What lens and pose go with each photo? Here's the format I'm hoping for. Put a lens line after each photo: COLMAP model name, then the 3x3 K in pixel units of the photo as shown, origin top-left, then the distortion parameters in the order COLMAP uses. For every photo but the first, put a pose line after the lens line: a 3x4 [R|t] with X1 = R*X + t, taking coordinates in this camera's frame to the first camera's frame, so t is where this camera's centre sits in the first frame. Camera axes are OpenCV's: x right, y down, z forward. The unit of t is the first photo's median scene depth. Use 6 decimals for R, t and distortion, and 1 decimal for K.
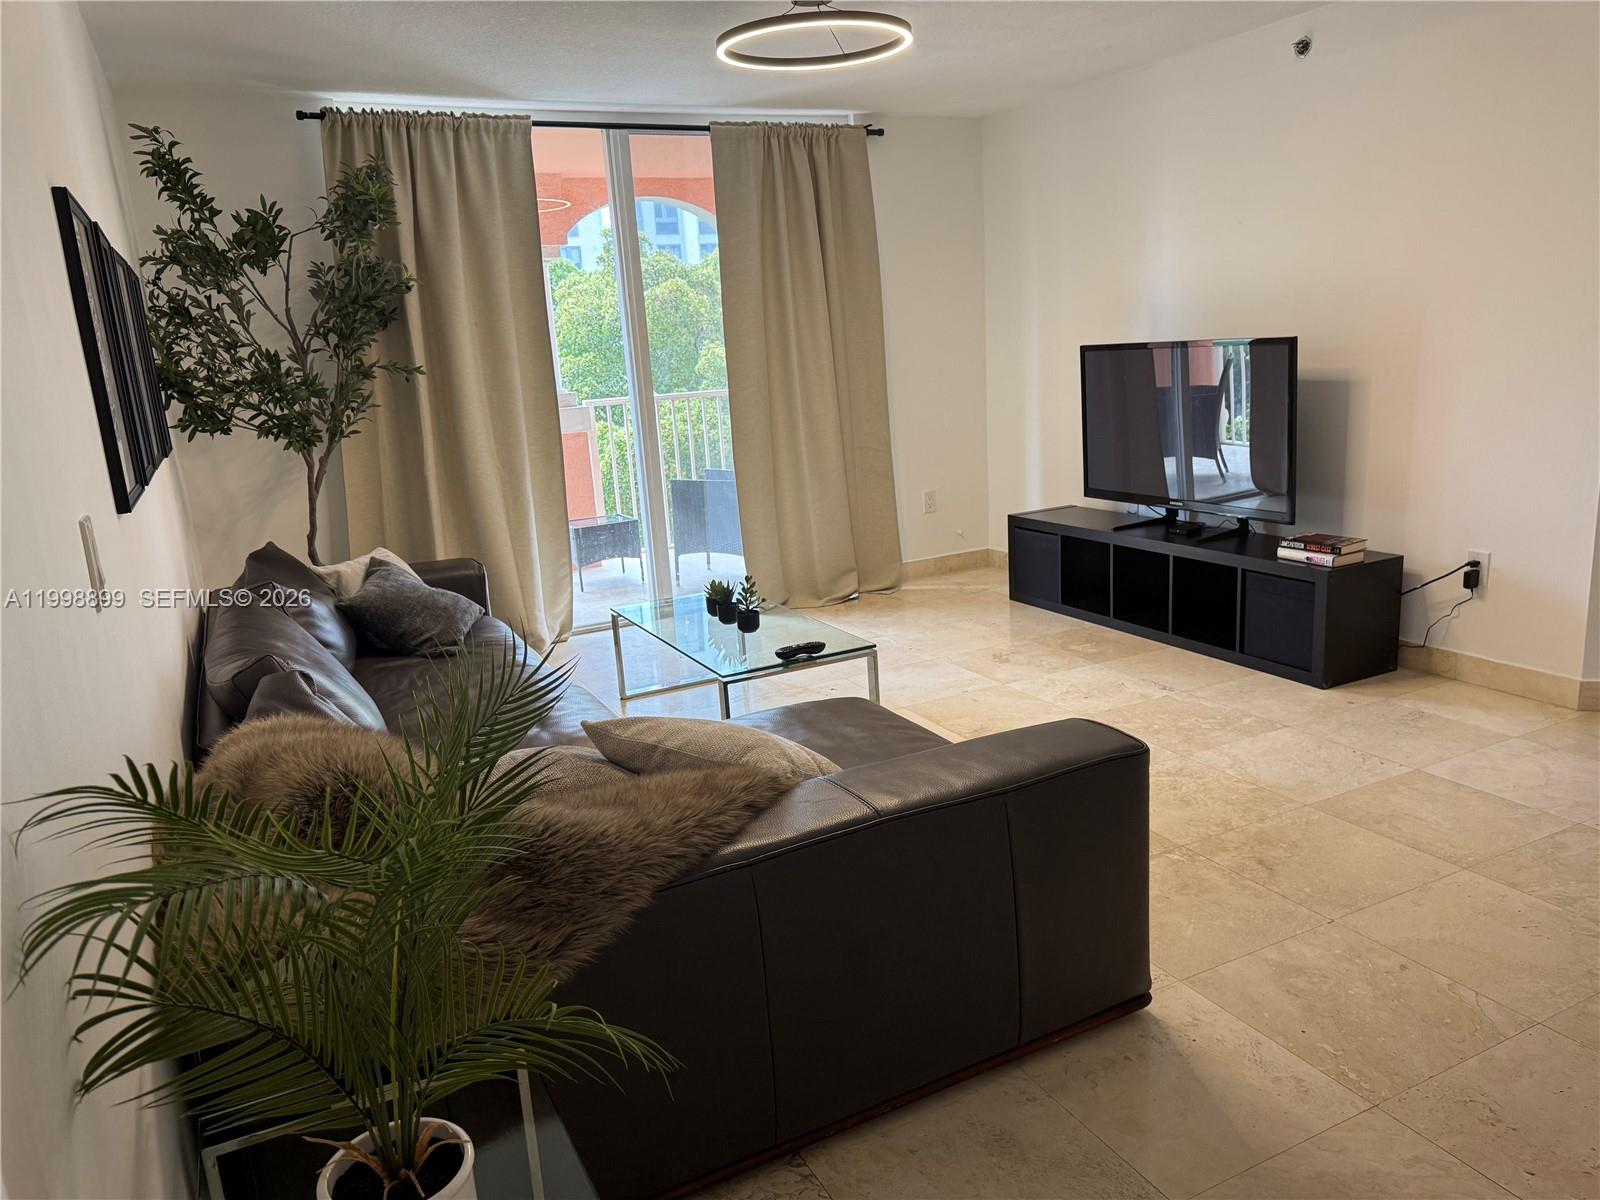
lens RADIAL K [[1128.1, 0, 793.0], [0, 1128.1, 595.8], [0, 0, 1]] dist [0.025441, -0.007934]
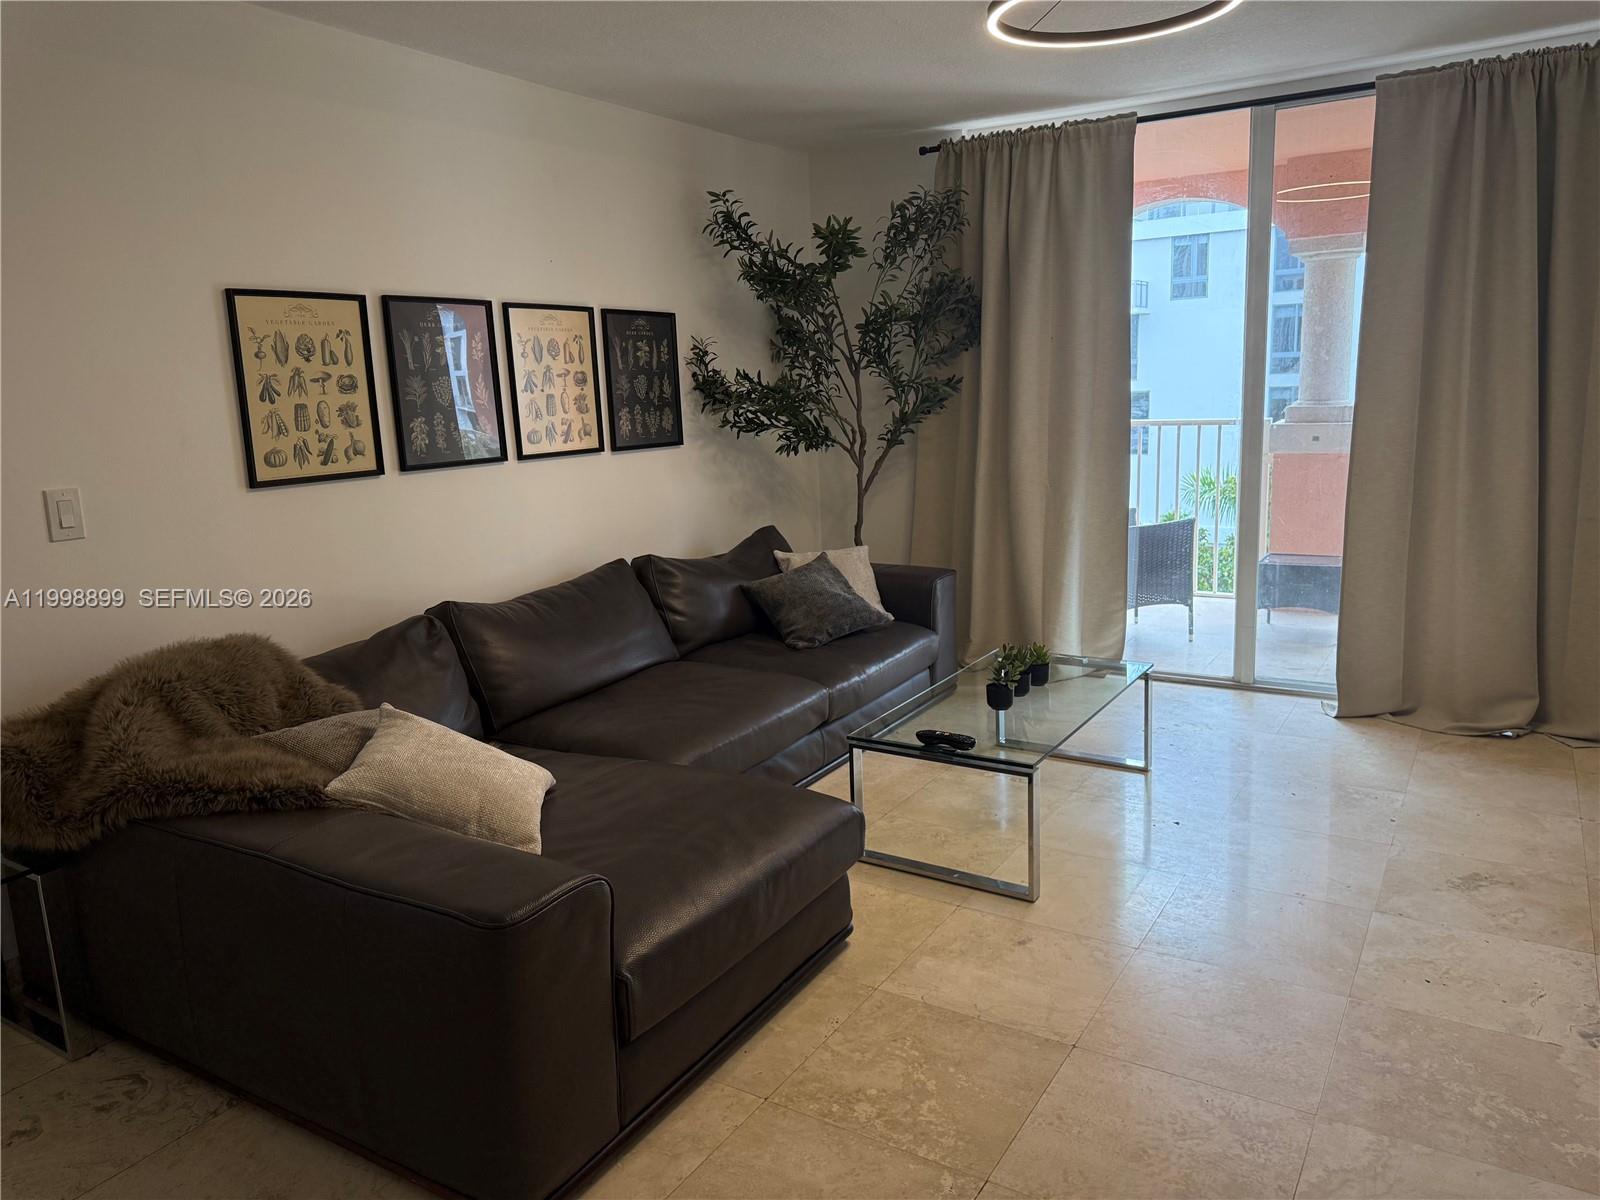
lens RADIAL K [[1128.1, 0, 793.0], [0, 1128.1, 595.8], [0, 0, 1]] dist [0.025441, -0.007934]
pose [[0.518814, 0.213786, -0.827724, 0.479105], [-0.187979, 0.973058, 0.133499, -0.115053], [0.833964, 0.086334, 0.545023, 0.307445]]
